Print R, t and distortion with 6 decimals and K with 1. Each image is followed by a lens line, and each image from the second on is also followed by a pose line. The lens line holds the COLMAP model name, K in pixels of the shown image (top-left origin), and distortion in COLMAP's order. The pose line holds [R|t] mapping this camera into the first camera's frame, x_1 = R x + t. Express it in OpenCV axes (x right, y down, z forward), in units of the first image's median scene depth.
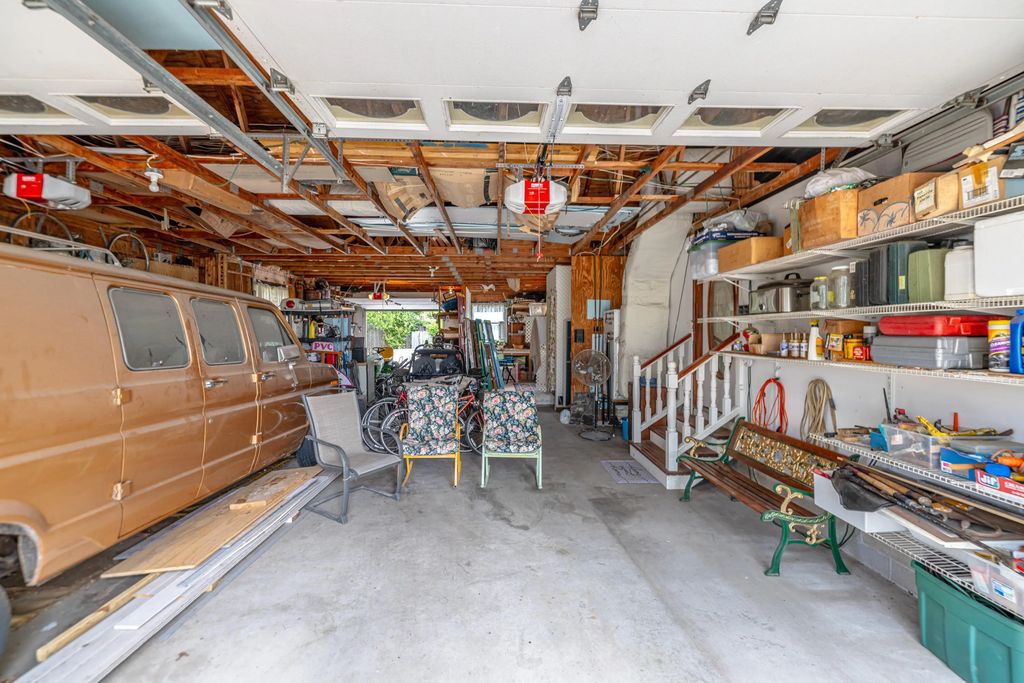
lens RADIAL K [[433.7, 0, 512.0], [0, 433.7, 339.5], [0, 0, 1]] dist [0.003769, -0.000354]
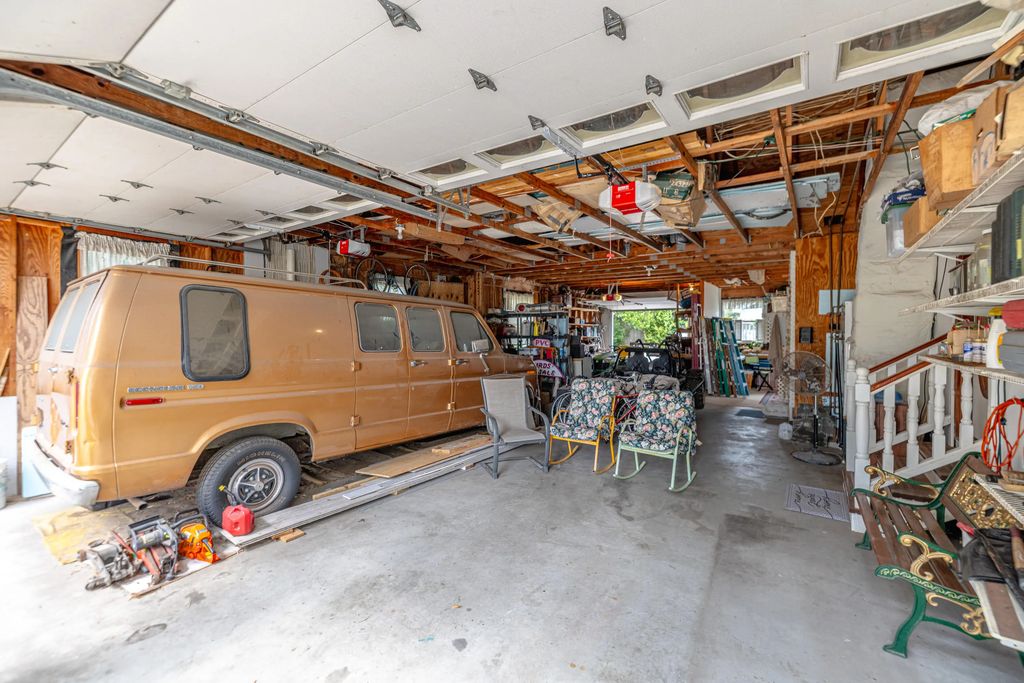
lens RADIAL K [[433.7, 0, 507.0], [0, 433.7, 339.9], [0, 0, 1]] dist [0.003769, -0.000354]
pose [[0.794061, 0.012161, -0.607716, 0.394502], [-0.012096, 0.999918, 0.004203, 0.007787], [0.607717, 0.004013, 0.794143, 0.001485]]
